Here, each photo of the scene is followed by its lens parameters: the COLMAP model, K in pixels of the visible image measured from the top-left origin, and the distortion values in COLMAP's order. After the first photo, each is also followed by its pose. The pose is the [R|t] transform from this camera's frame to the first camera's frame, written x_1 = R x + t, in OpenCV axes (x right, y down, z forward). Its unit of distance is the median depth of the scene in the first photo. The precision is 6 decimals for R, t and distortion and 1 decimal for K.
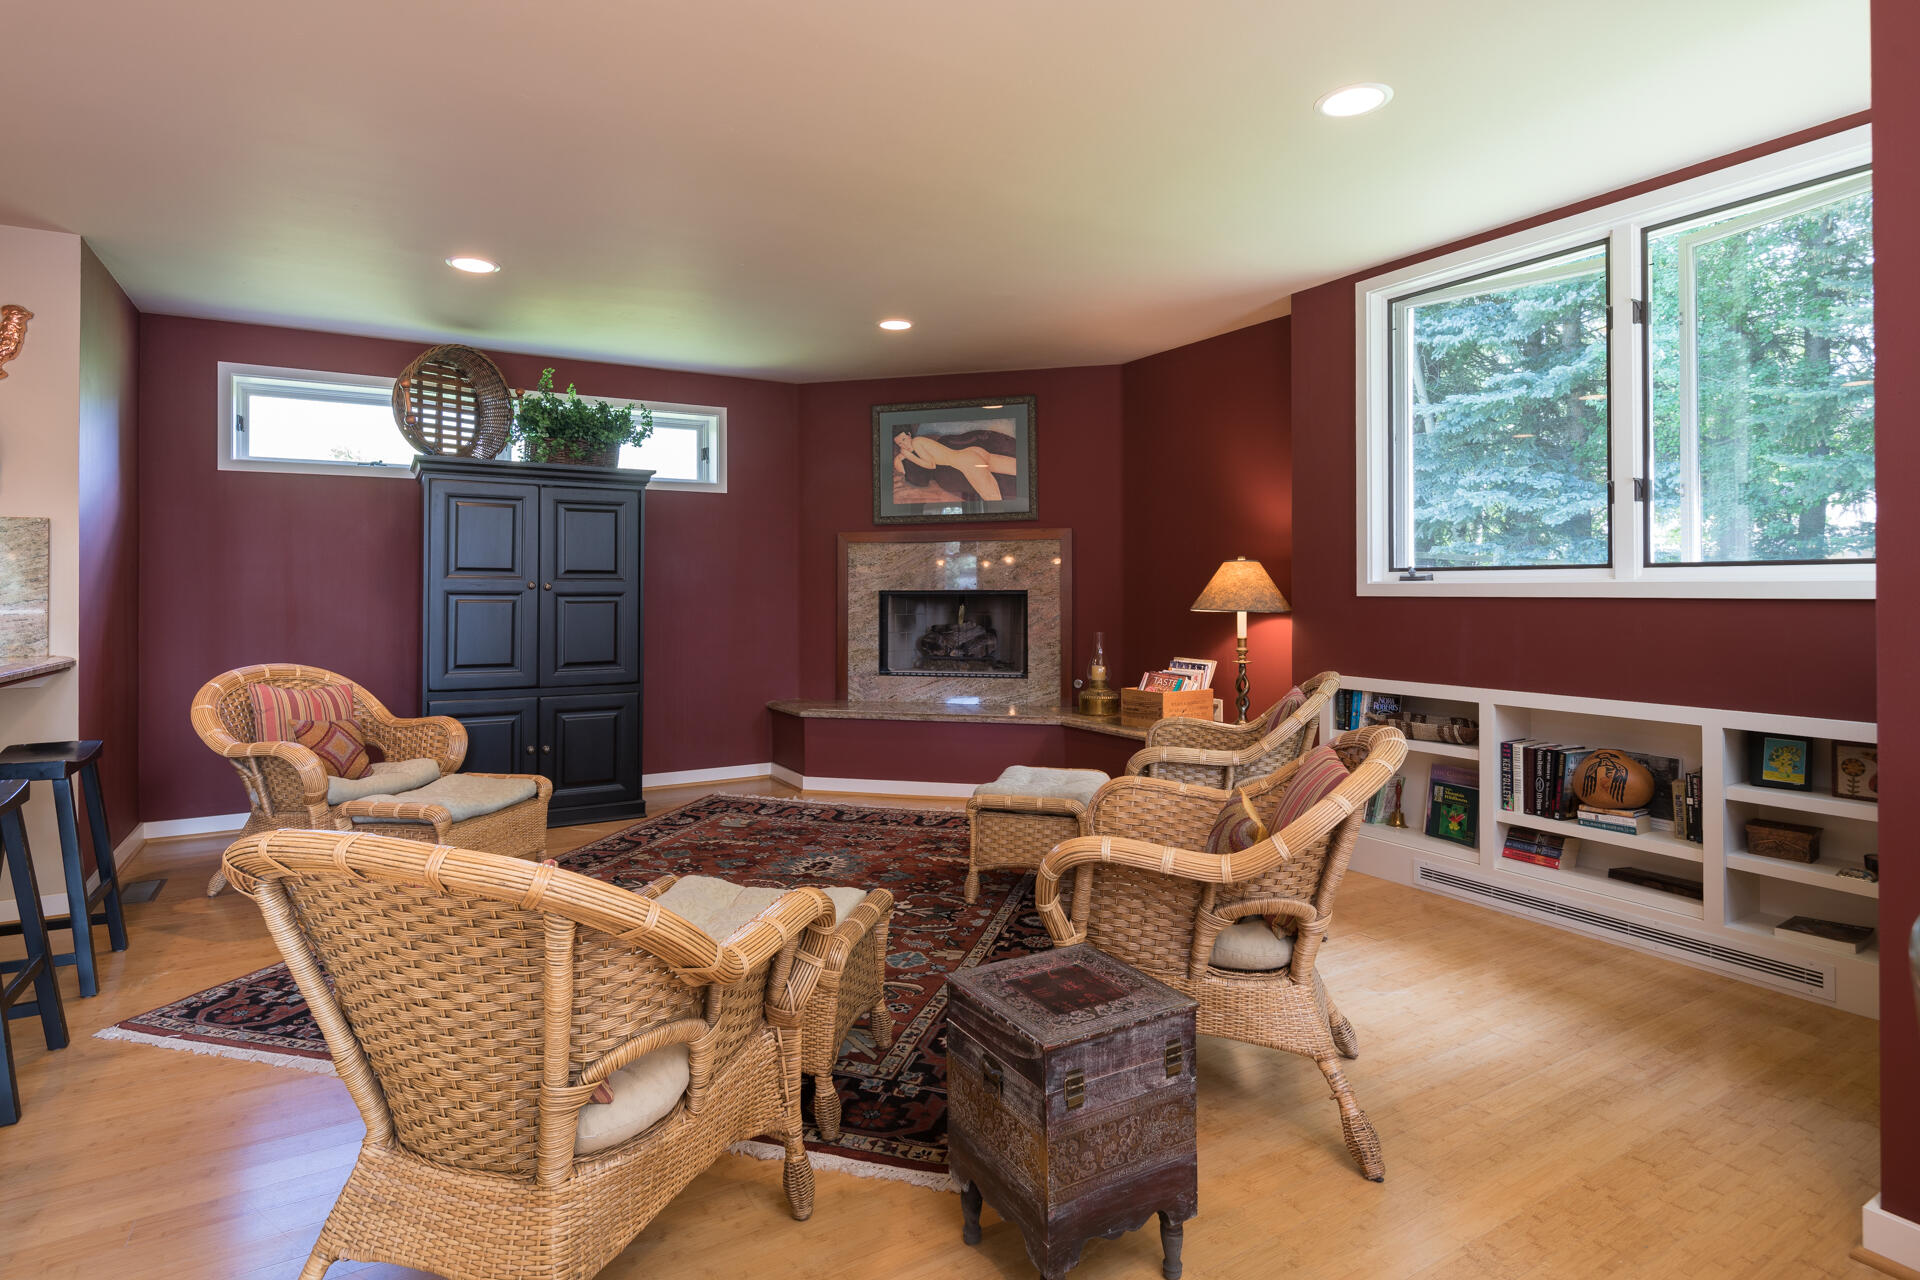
lens RADIAL K [[986.4, 0, 953.3], [0, 986.4, 589.1], [0, 0, 1]] dist [0.003961, 0.000371]
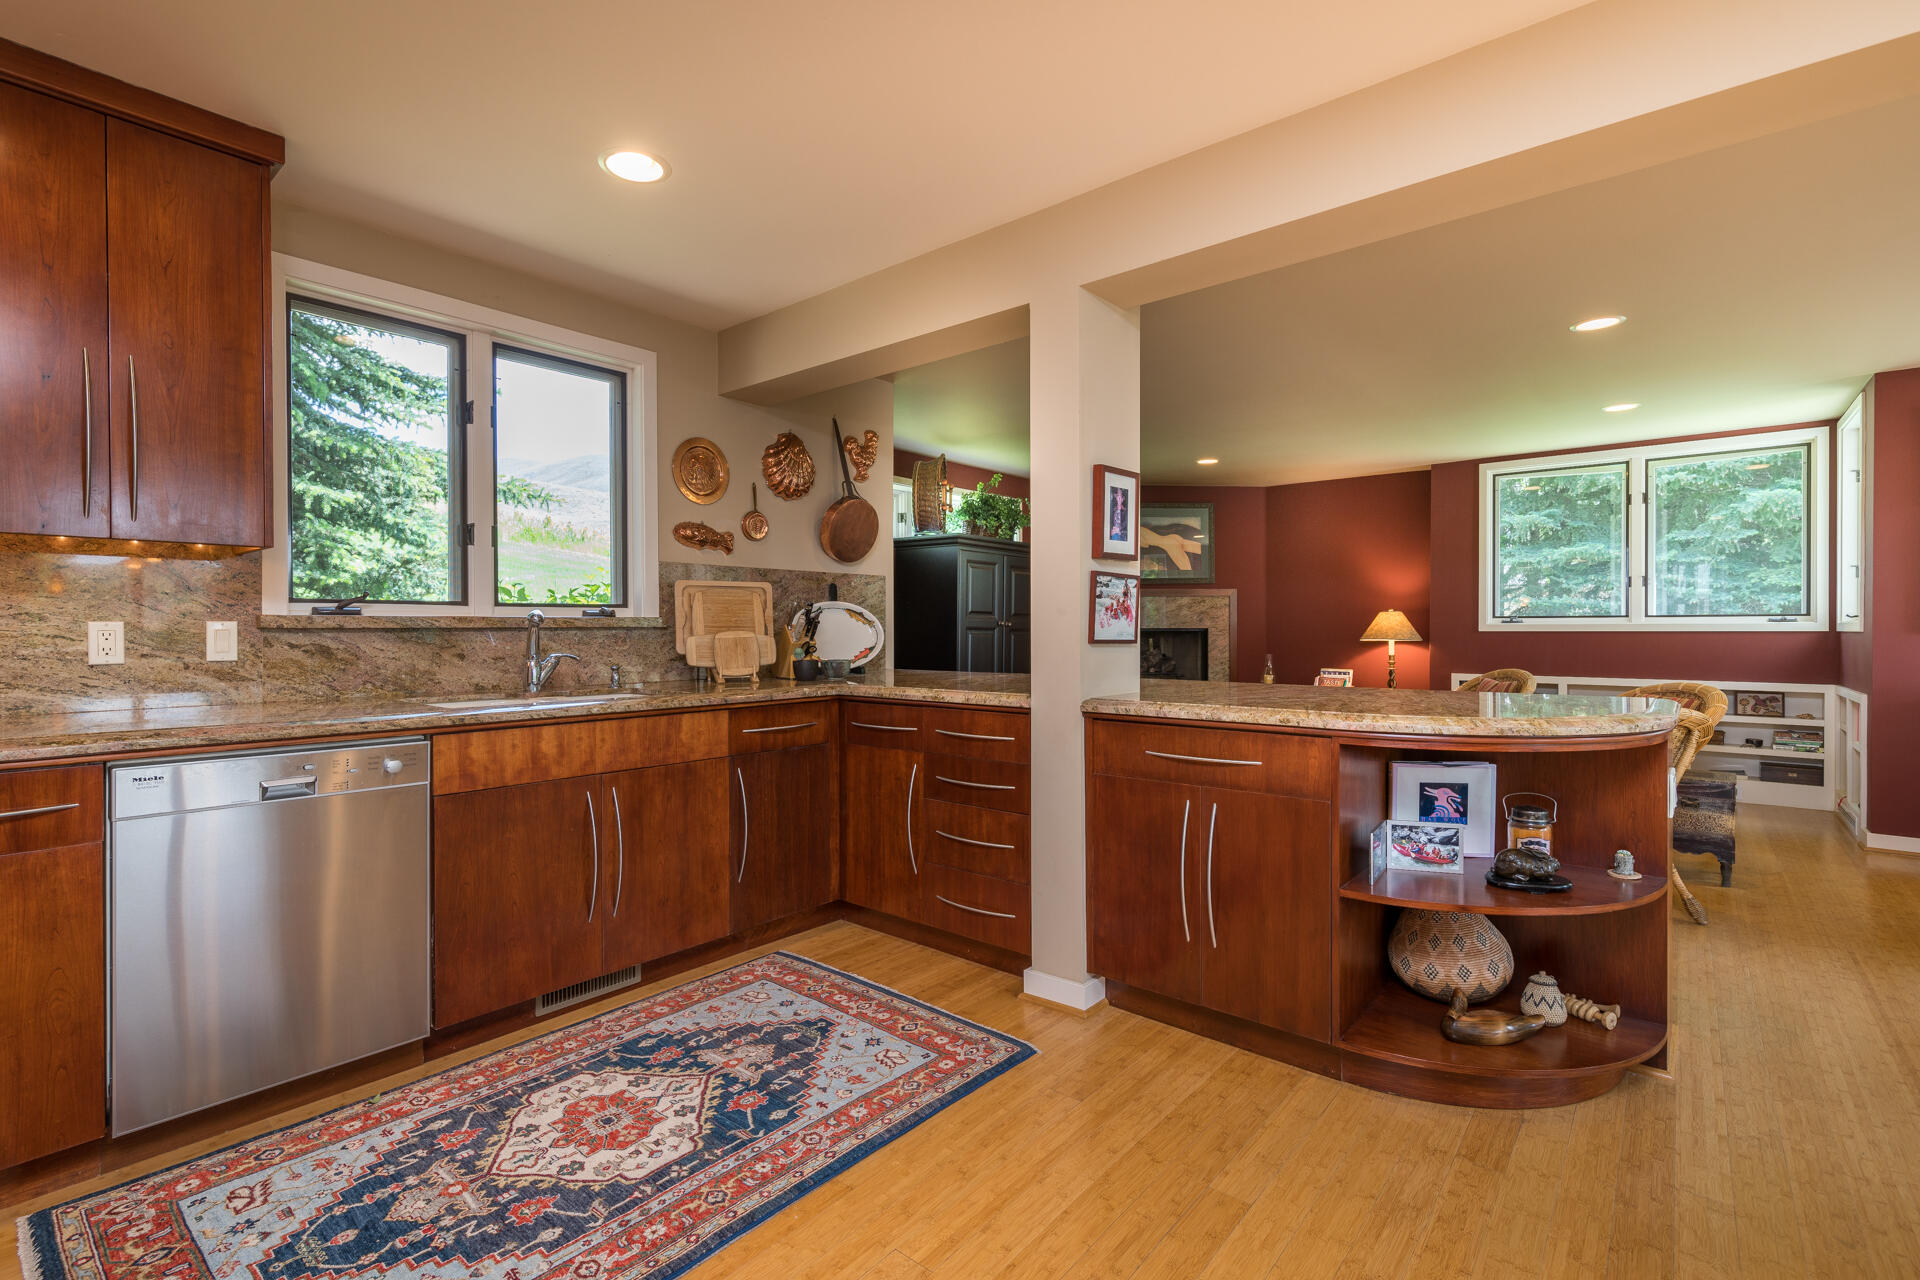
lens RADIAL K [[866.8, 0, 963.1], [0, 866.8, 635.2], [0, 0, 1]] dist [0.000962, 0.000002]
pose [[0.940919, 0.000280, 0.338632, -0.918762], [-0.002032, 0.999986, 0.004819, 0.007790], [-0.338626, -0.005222, 0.940906, -0.189818]]
